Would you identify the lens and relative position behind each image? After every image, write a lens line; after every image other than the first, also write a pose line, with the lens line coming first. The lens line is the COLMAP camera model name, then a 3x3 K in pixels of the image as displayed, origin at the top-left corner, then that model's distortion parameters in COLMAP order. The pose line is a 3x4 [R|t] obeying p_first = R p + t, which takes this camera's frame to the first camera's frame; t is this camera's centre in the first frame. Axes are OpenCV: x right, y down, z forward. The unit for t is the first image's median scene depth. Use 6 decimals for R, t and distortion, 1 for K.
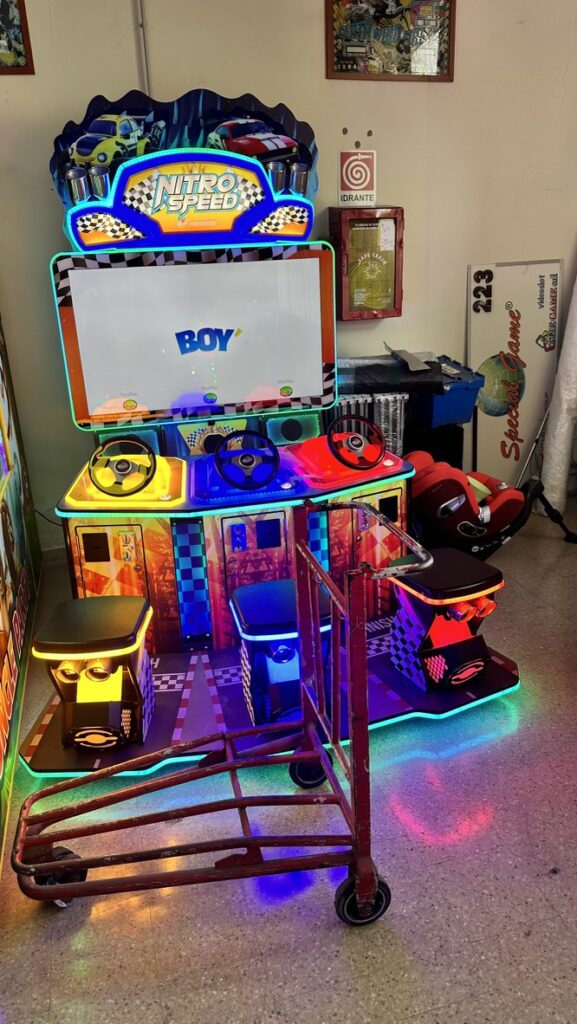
lens RADIAL K [[726.6, 0, 282.2], [0, 726.6, 509.2], [0, 0, 1]] dist [0.031540, -0.039948]
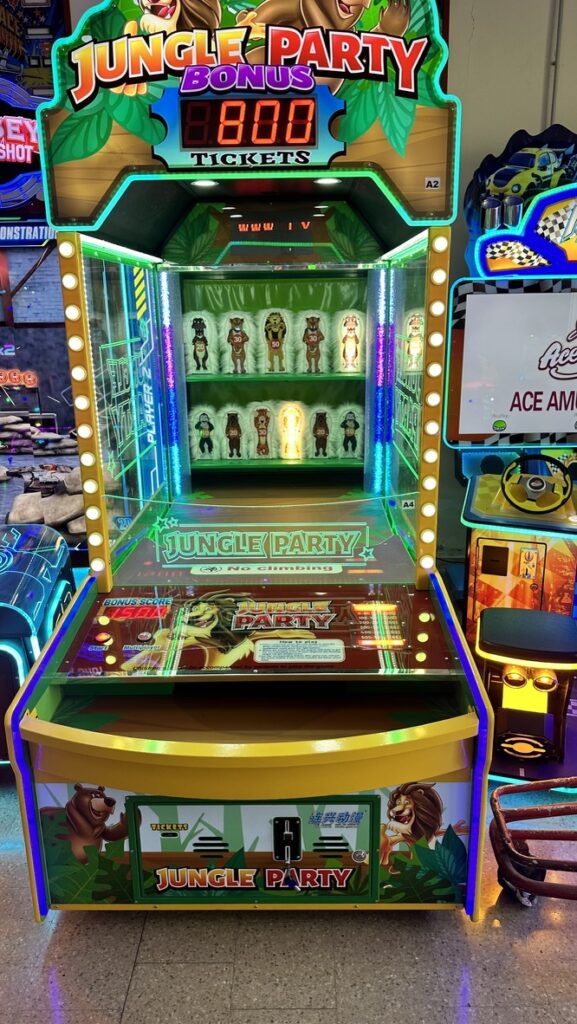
lens RADIAL K [[726.6, 0, 293.0], [0, 726.6, 502.7], [0, 0, 1]] dist [0.031540, -0.039948]
pose [[0.962808, 0.105782, -0.248620, -0.247466], [-0.117892, 0.992434, -0.034291, 0.035163], [0.243112, 0.062326, 0.967994, -0.054927]]
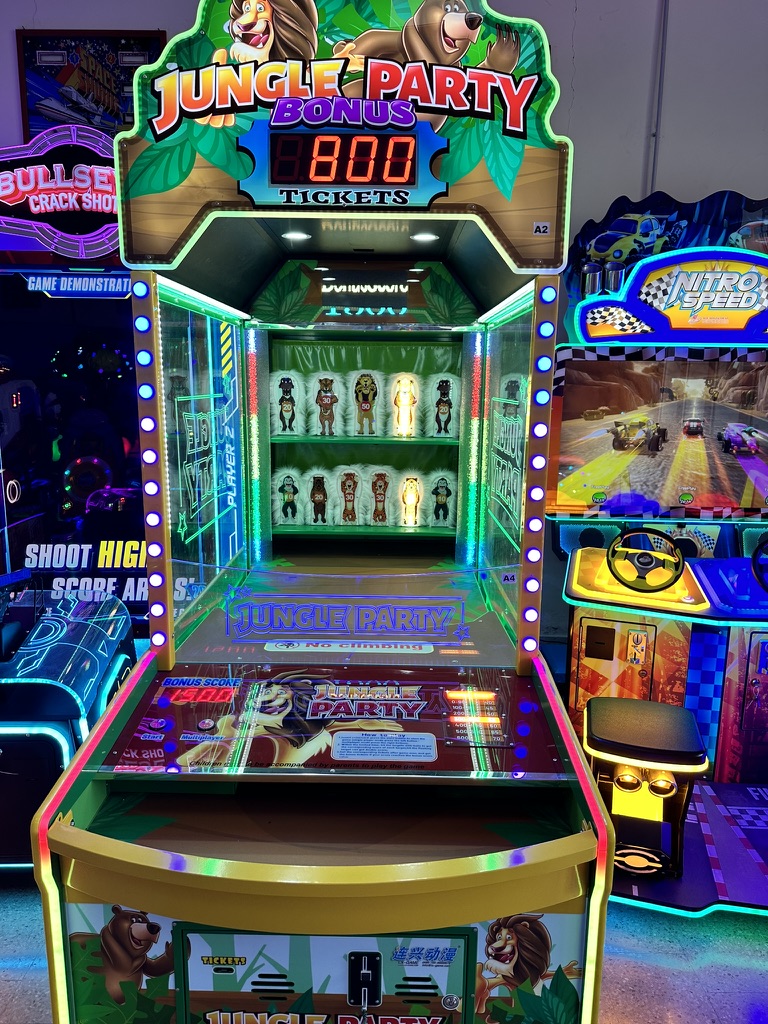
lens RADIAL K [[718.7, 0, 382.3], [0, 718.7, 514.5], [0, 0, 1]] dist [0.041095, -0.051745]
pose [[0.961268, 0.109725, -0.252832, -0.268125], [-0.142278, 0.983212, -0.114245, 0.032087], [0.236052, 0.145792, 0.960741, 0.016283]]
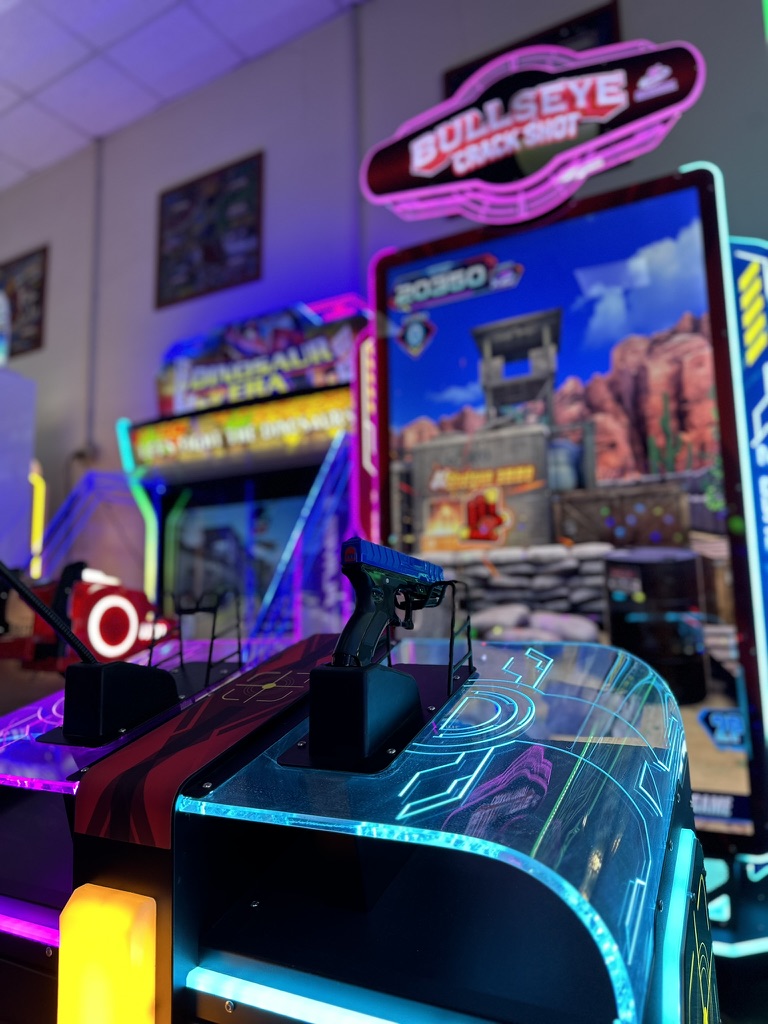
lens RADIAL K [[718.7, 0, 383.7], [0, 718.7, 517.7], [0, 0, 1]] dist [0.041095, -0.051745]
pose [[0.706416, -0.058886, -0.705343, -0.570554], [-0.237702, 0.918918, -0.314781, 0.126980], [0.666689, 0.390028, 0.635141, 0.398434]]
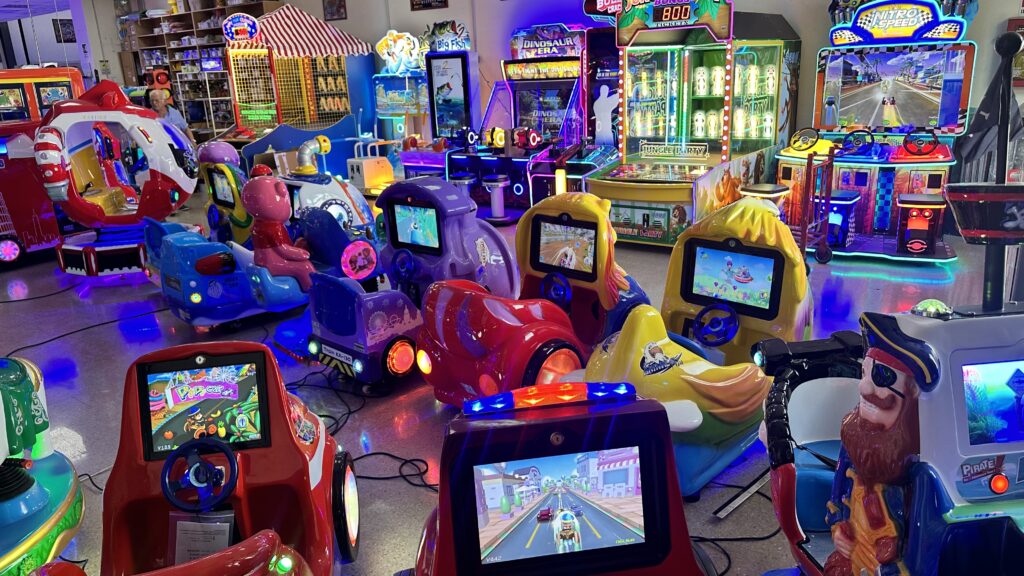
lens RADIAL K [[720.6, 0, 521.1], [0, 720.6, 275.7], [0, 0, 1]] dist [0.082012, -0.103517]
pose [[0.623101, 0.238821, -0.744788, 0.925047], [-0.237705, 0.965023, 0.110573, 0.277664], [0.745145, 0.108142, 0.658076, -1.035775]]
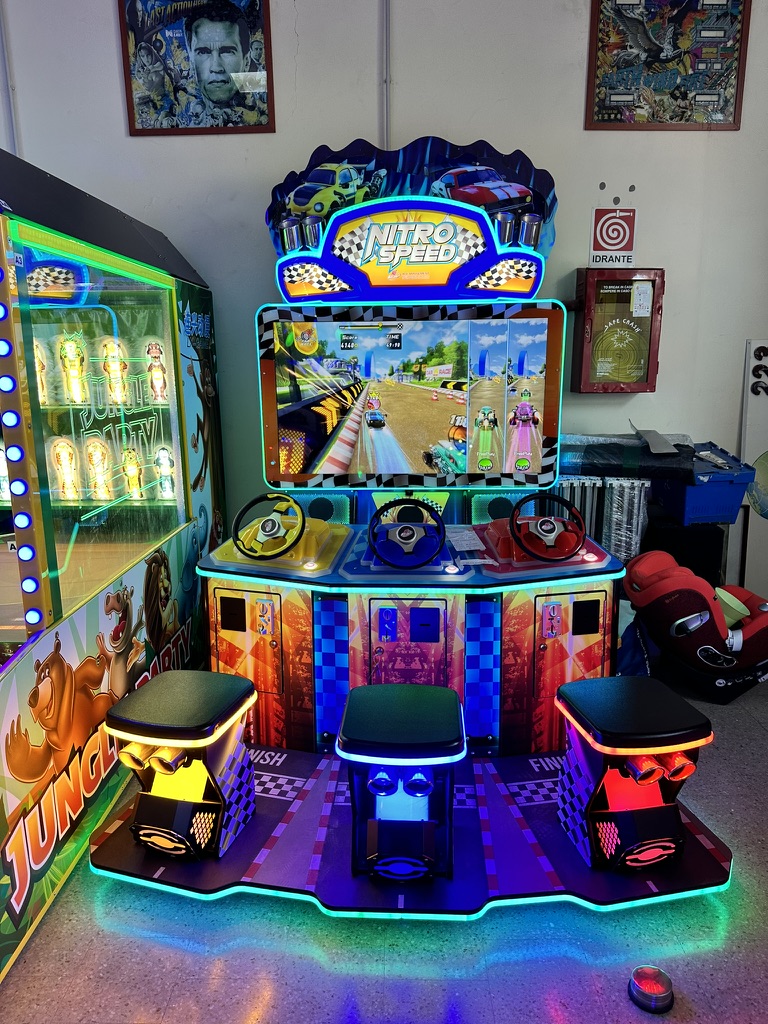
lens RADIAL K [[718.7, 0, 386.5], [0, 718.7, 517.7], [0, 0, 1]] dist [0.041095, -0.051745]
pose [[0.960636, 0.097806, -0.260023, 0.124528], [-0.124195, 0.988433, -0.087035, -0.009355], [0.248503, 0.115902, 0.961672, 0.160538]]
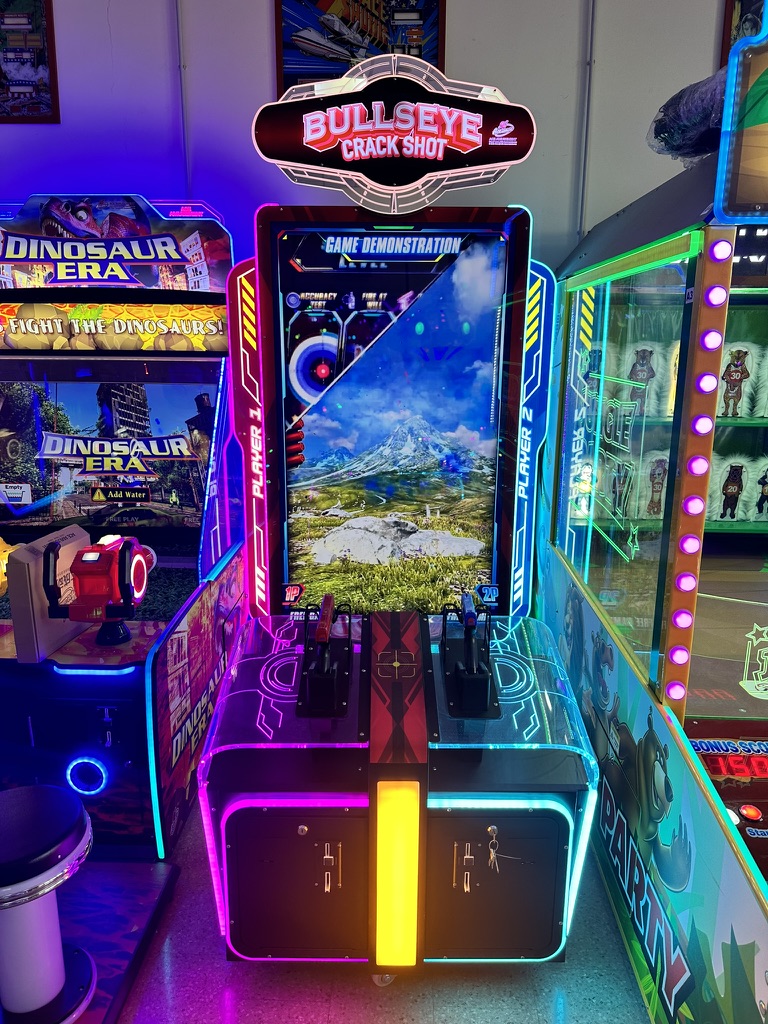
lens RADIAL K [[718.7, 0, 373.2], [0, 718.7, 499.2], [0, 0, 1]] dist [0.041095, -0.051745]
pose [[0.950521, 0.120250, -0.286444, -0.672236], [-0.146997, 0.986387, -0.073700, 0.030588], [0.273683, 0.112160, 0.955258, 0.036883]]
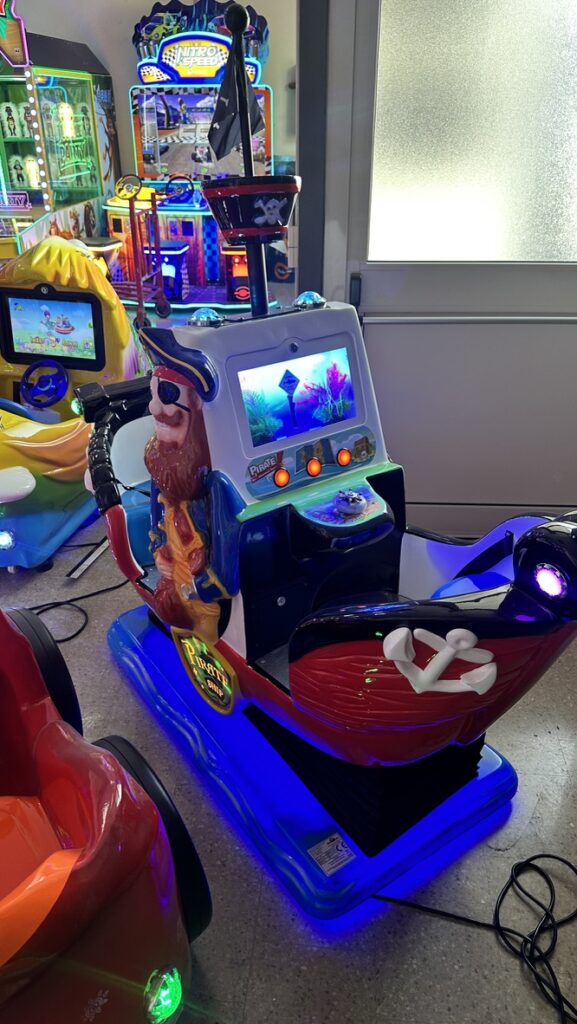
lens RADIAL K [[726.6, 0, 285.4], [0, 726.6, 501.2], [0, 0, 1]] dist [0.031540, -0.039948]
pose [[0.933061, 0.212182, -0.290476, 0.949005], [-0.156568, 0.966557, 0.203109, 0.296993], [0.323858, -0.144033, 0.935078, -0.962372]]
